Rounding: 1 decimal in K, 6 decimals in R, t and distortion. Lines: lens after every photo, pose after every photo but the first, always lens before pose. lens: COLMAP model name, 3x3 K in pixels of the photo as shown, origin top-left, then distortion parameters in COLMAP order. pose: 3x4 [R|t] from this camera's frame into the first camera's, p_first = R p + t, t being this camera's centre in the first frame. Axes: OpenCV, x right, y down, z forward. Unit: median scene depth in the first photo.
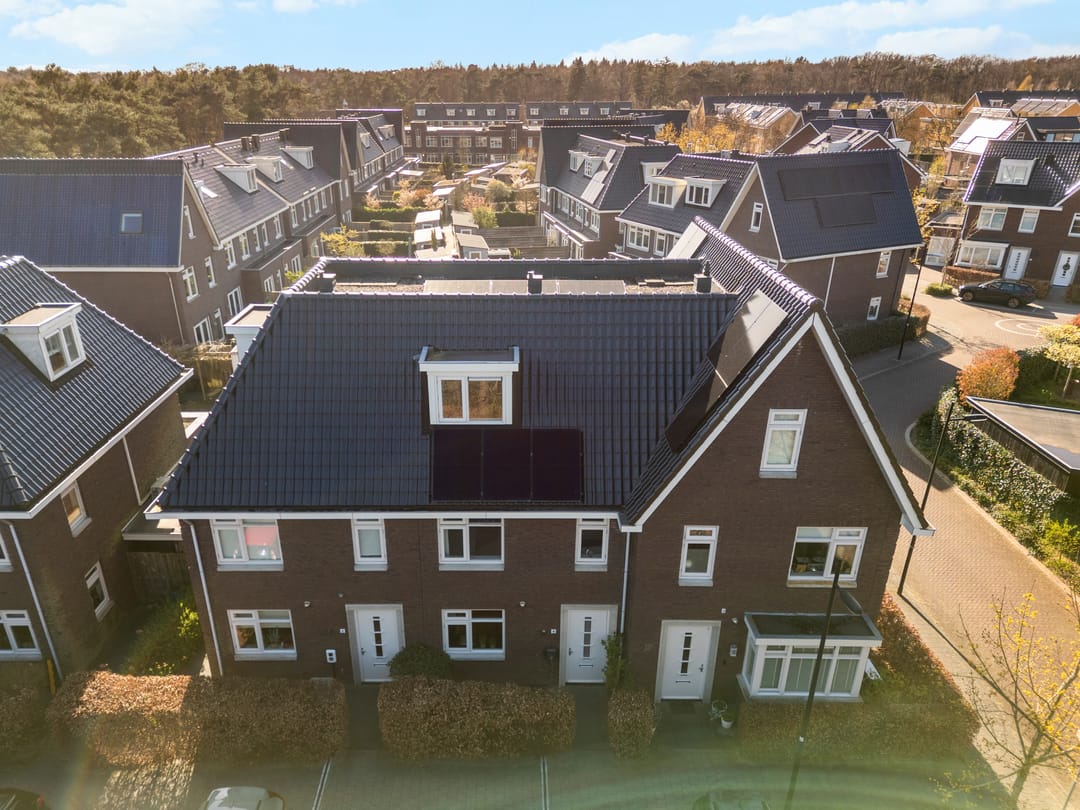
lens RADIAL K [[782.6, 0, 505.2], [0, 782.6, 474.3], [0, 0, 1]] dist [0.056048, -0.045033]
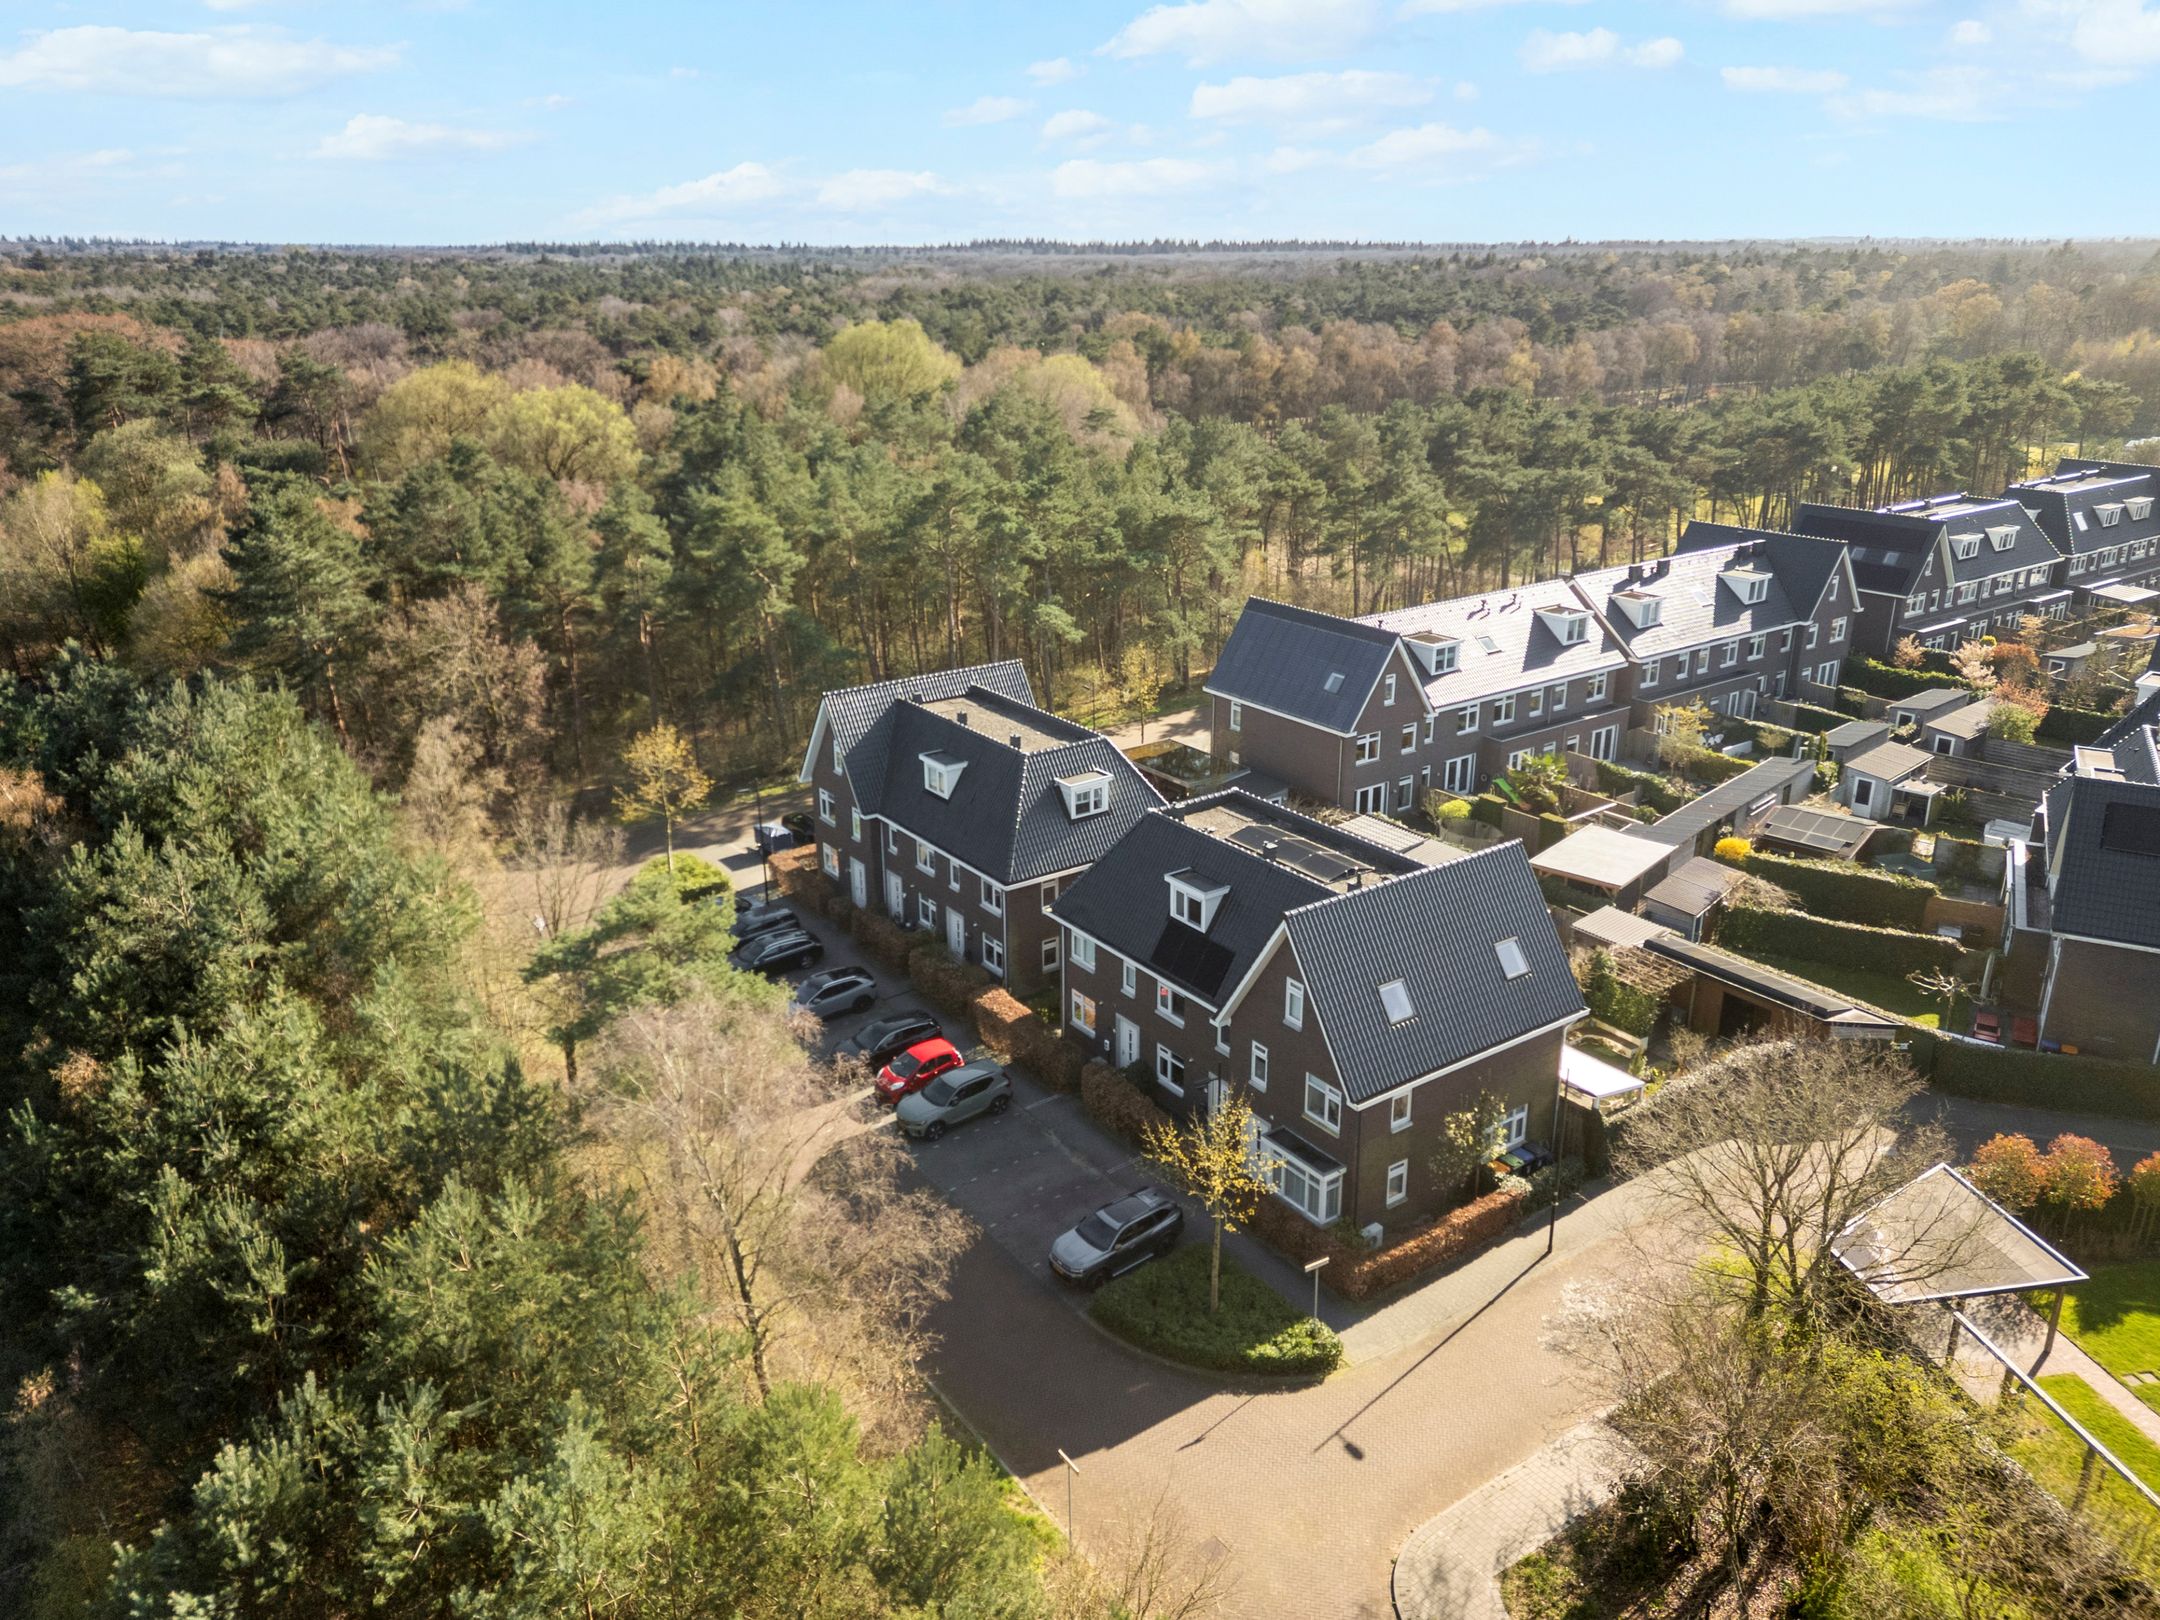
lens RADIAL K [[1557.0, 0, 1089.0], [0, 1557.0, 789.1], [0, 0, 1]] dist [0.093438, -0.097003]
pose [[0.588545, 0.263621, -0.764276, 1.912864], [-0.352109, 0.934557, 0.051208, -0.364471], [0.727759, 0.238971, 0.642853, -1.046544]]
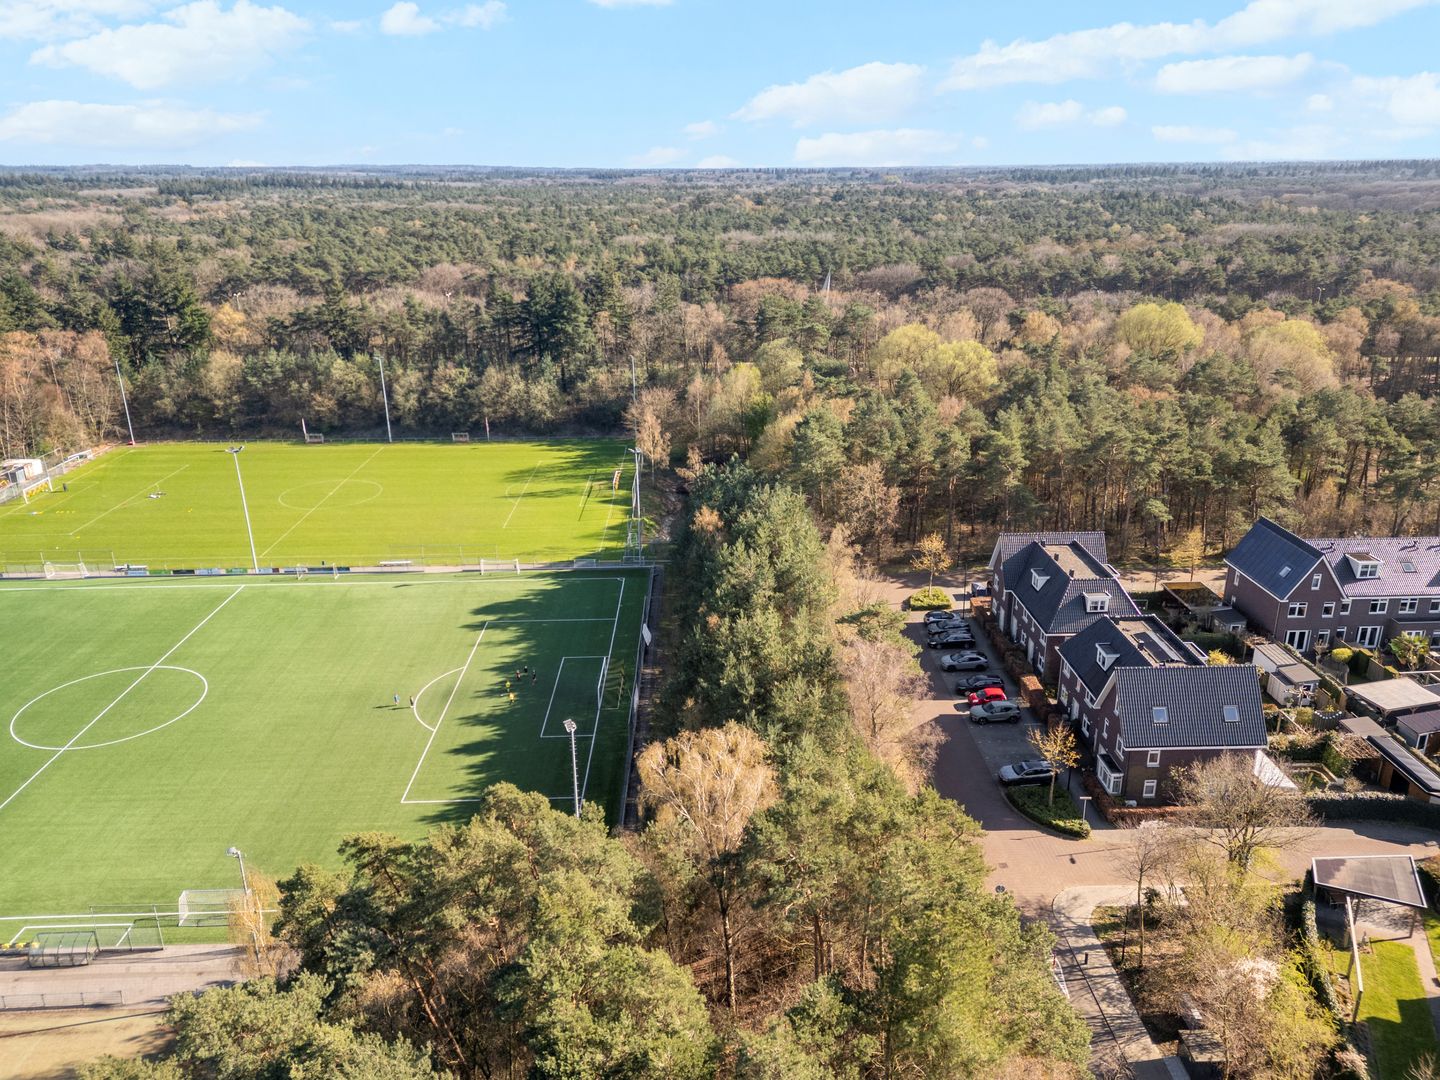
lens RADIAL K [[1049.5, 0, 720.0], [0, 1049.5, 540.0], [0, 0, 1]] dist [0.123695, -0.166118]
pose [[0.033183, 0.336000, -0.941277, 3.953163], [-0.429839, 0.855044, 0.290065, -1.125452], [0.902295, 0.394973, 0.172799, -1.514004]]
